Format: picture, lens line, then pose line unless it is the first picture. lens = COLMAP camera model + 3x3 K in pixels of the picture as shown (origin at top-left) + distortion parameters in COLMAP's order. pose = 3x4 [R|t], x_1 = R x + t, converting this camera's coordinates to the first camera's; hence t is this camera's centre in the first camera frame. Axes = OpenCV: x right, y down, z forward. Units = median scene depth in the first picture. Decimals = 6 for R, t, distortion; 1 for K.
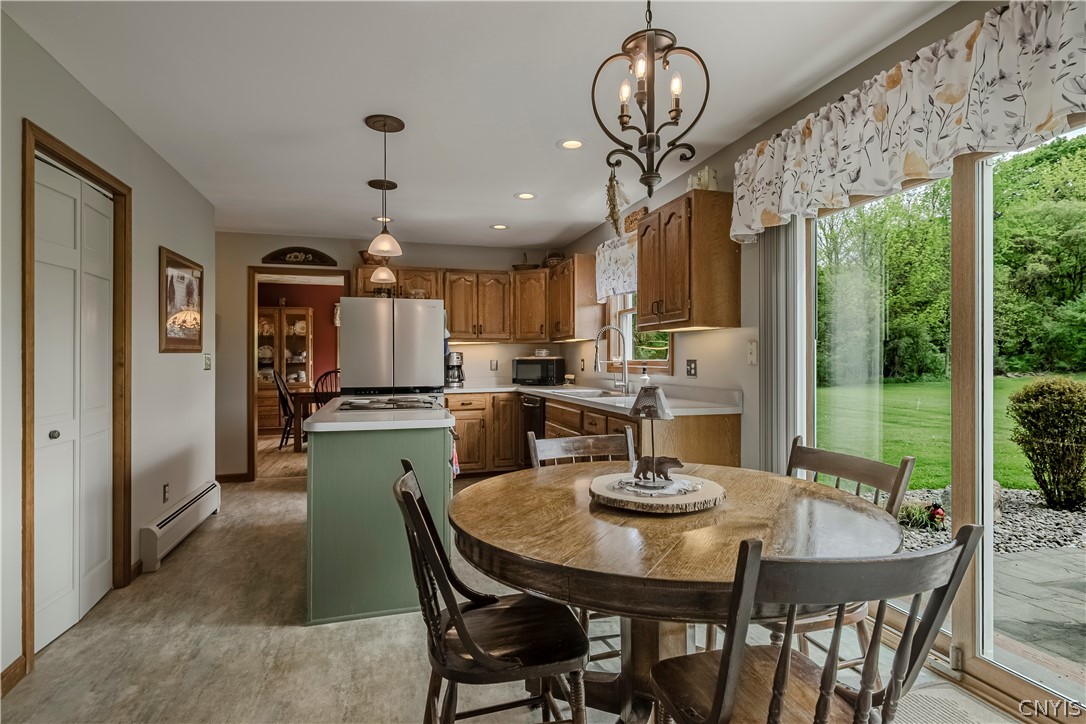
lens RADIAL K [[533.8, 0, 545.5], [0, 533.8, 358.2], [0, 0, 1]] dist [-0.000225, -0.000468]
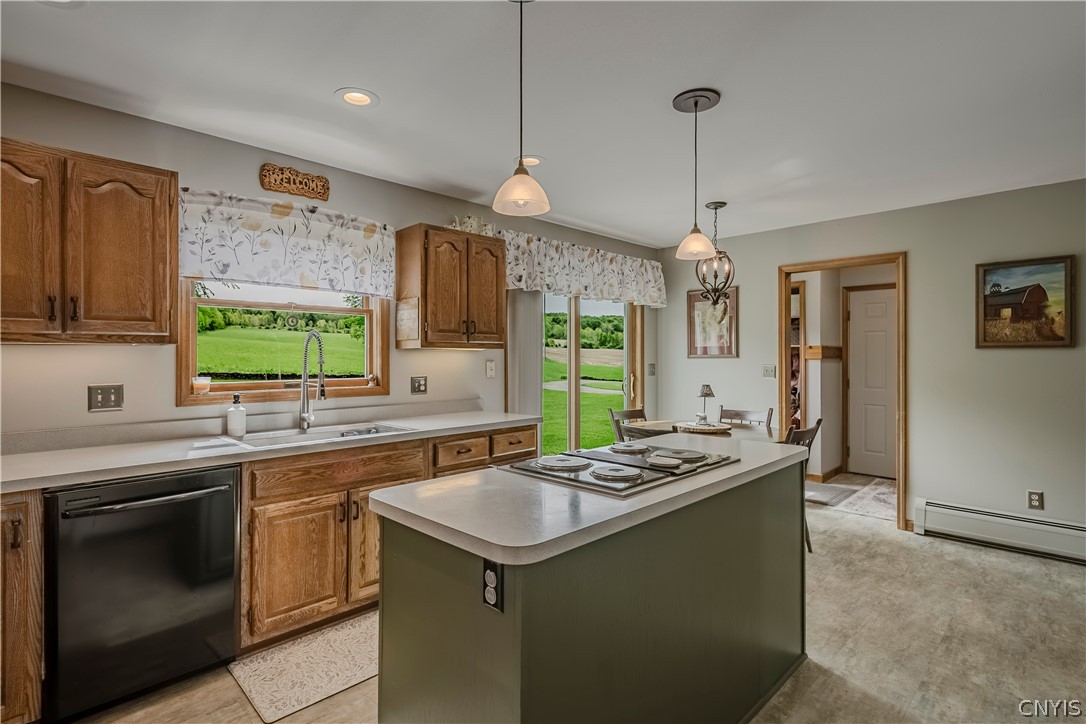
lens RADIAL K [[516.5, 0, 543.0], [0, 516.5, 362.0], [0, 0, 1]] dist [0.003101, -0.001538]
pose [[-0.453954, -0.000664, 0.891025, -0.912905], [0.000874, 0.999999, 0.001191, -0.033419], [-0.891025, 0.001320, -0.453953, 1.581093]]
